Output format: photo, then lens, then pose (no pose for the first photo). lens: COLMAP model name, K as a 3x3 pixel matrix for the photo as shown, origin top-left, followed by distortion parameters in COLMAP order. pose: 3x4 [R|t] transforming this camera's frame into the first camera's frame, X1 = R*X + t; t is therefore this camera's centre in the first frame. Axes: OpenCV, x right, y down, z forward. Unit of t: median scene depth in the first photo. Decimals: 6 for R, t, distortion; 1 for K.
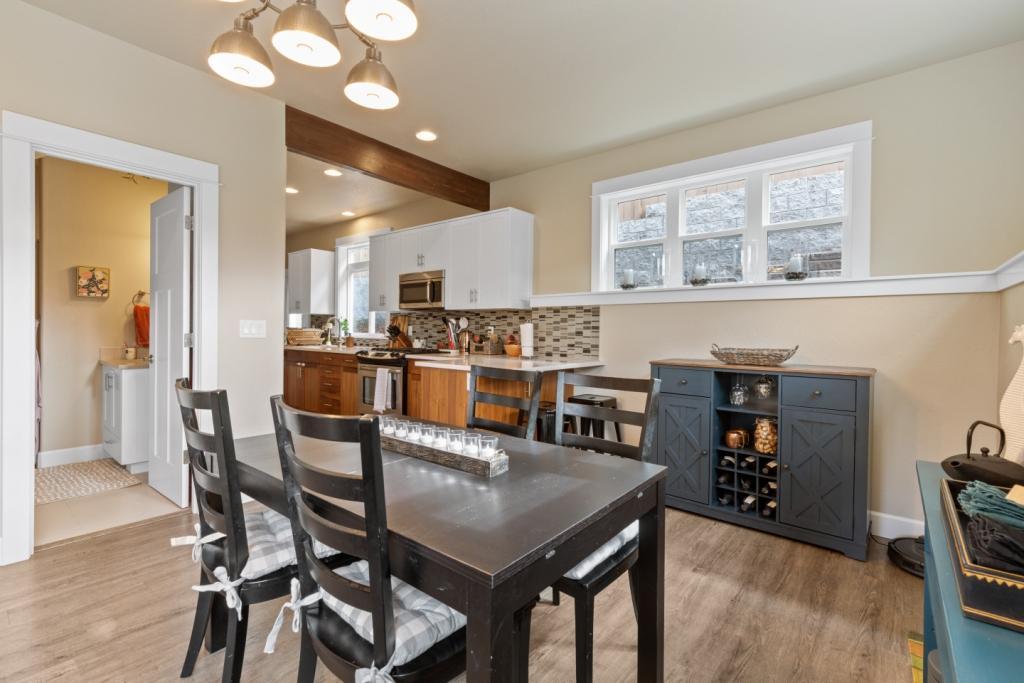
lens RADIAL K [[457.9, 0, 511.2], [0, 457.9, 338.2], [0, 0, 1]] dist [0.007977, -0.000829]
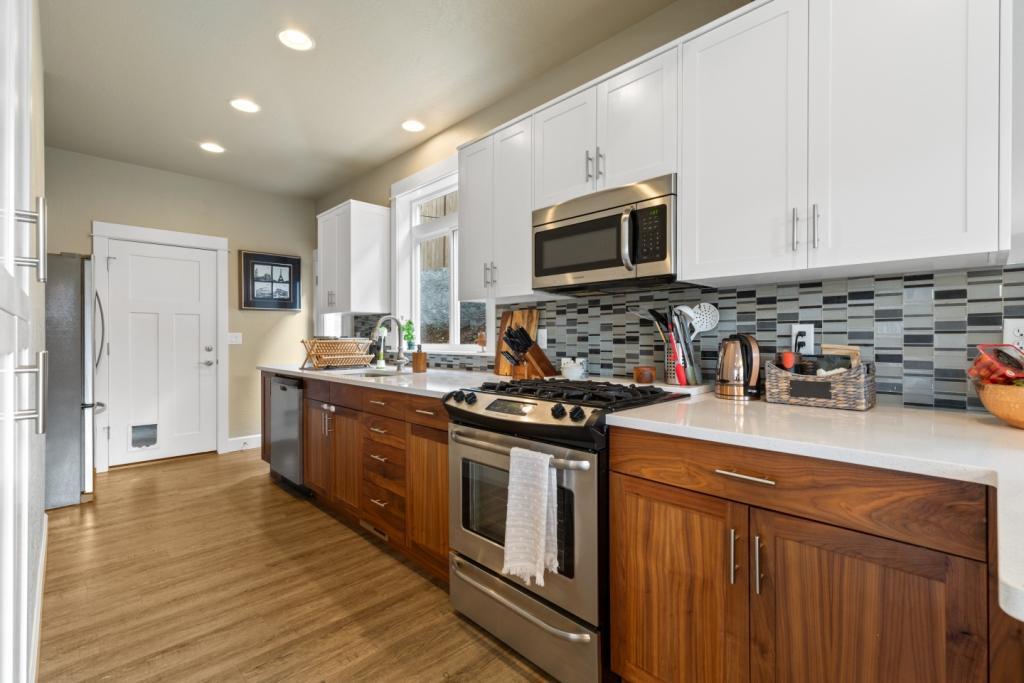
lens RADIAL K [[457.9, 0, 512.9], [0, 457.9, 337.3], [0, 0, 1]] dist [0.007977, -0.000829]
pose [[0.994132, -0.016732, -0.106876, -0.239897], [0.015135, 0.999762, -0.015730, -0.013035], [0.107113, 0.014020, 0.994148, 0.620686]]
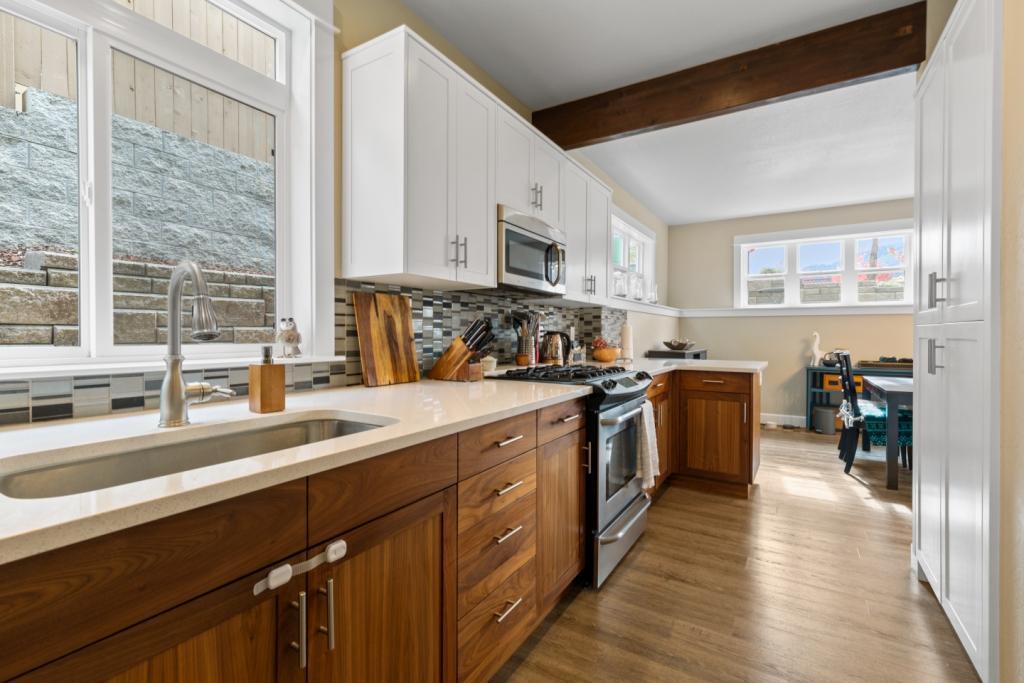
lens RADIAL K [[457.9, 0, 518.7], [0, 457.9, 337.4], [0, 0, 1]] dist [0.007977, -0.000829]
pose [[-0.139529, -0.019744, 0.990021, -0.748001], [0.010910, 0.999710, 0.021475, -0.024243], [-0.990158, 0.013797, -0.139274, 1.152281]]
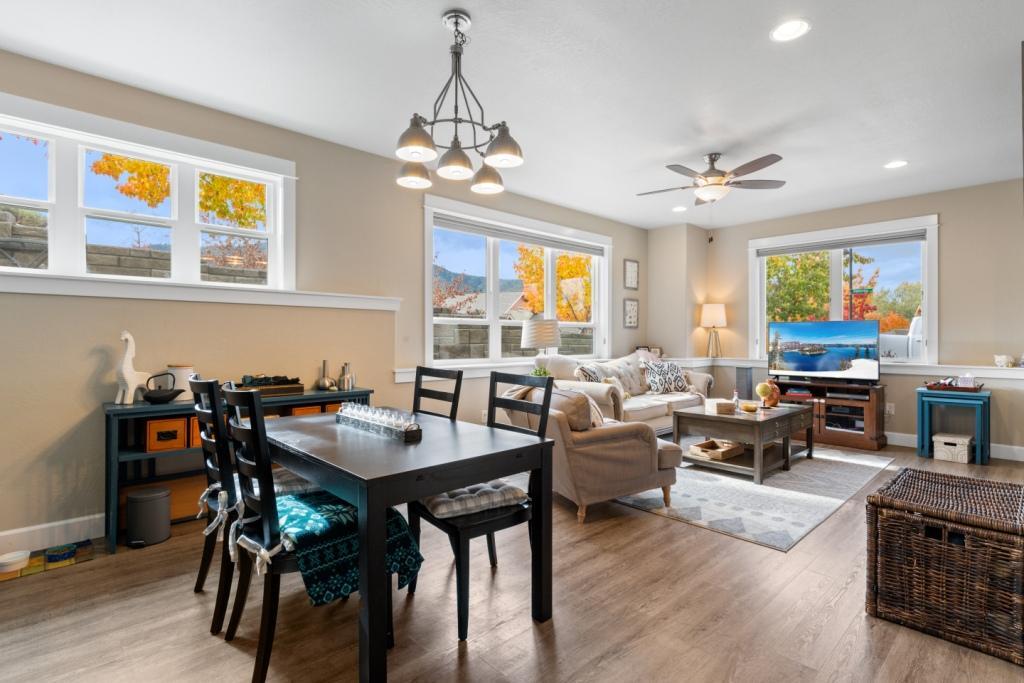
lens RADIAL K [[489.9, 0, 516.7], [0, 489.9, 339.0], [0, 0, 1]] dist [-0.006143, -0.000259]
pose [[-0.991745, -0.016836, 0.127117, -0.249841], [-0.015179, 0.999787, 0.013993, -0.012772], [-0.127325, 0.011948, -0.991789, 0.775265]]
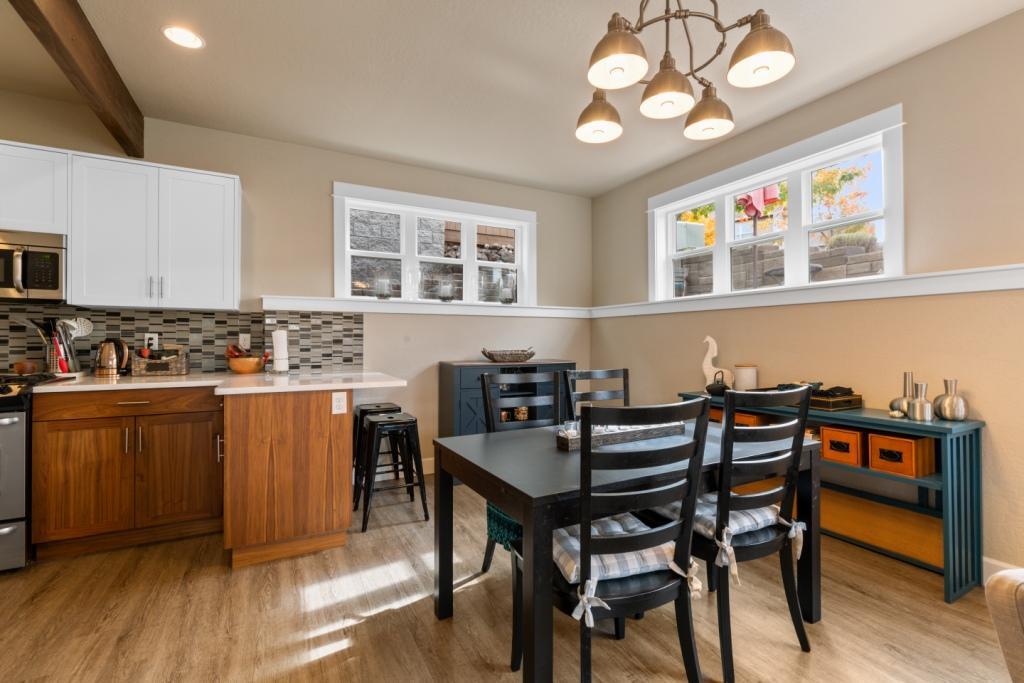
lens RADIAL K [[457.9, 0, 515.4], [0, 457.9, 340.4], [0, 0, 1]] dist [0.007977, -0.000829]
pose [[0.380900, -0.012497, 0.924532, -0.469434], [0.018458, 0.999812, 0.005910, -0.009954], [-0.924432, 0.014813, 0.381059, 0.260254]]
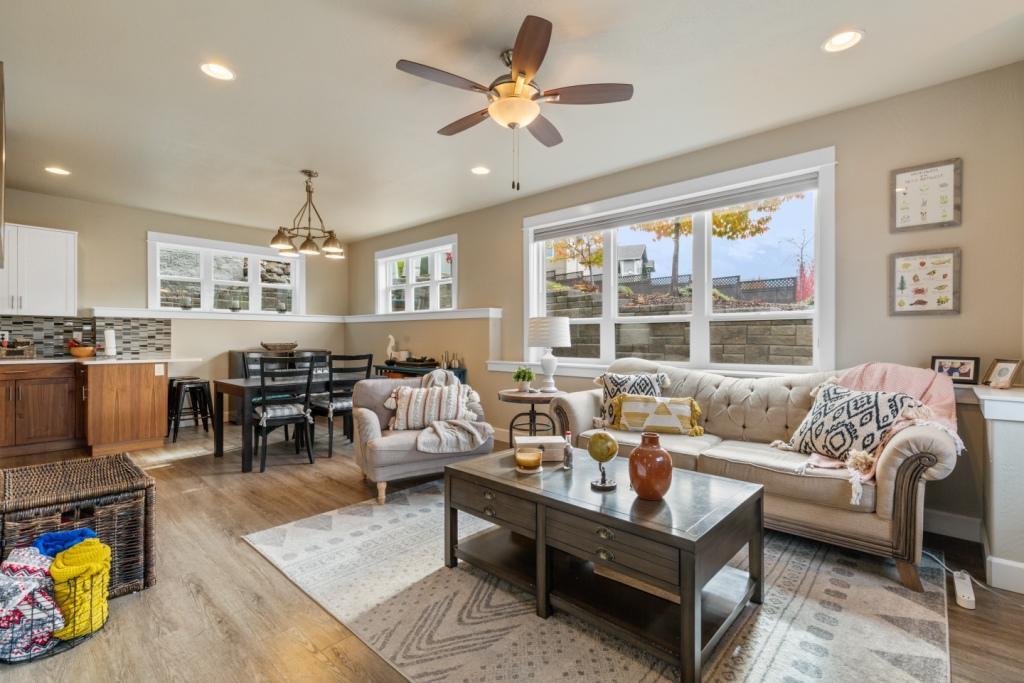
lens RADIAL K [[457.9, 0, 518.0], [0, 457.9, 338.7], [0, 0, 1]] dist [0.007977, -0.000829]
pose [[0.041419, -0.016282, 0.999009, -1.027737], [0.010516, 0.999819, 0.015859, -0.013645], [-0.999087, 0.009849, 0.041583, -0.173140]]
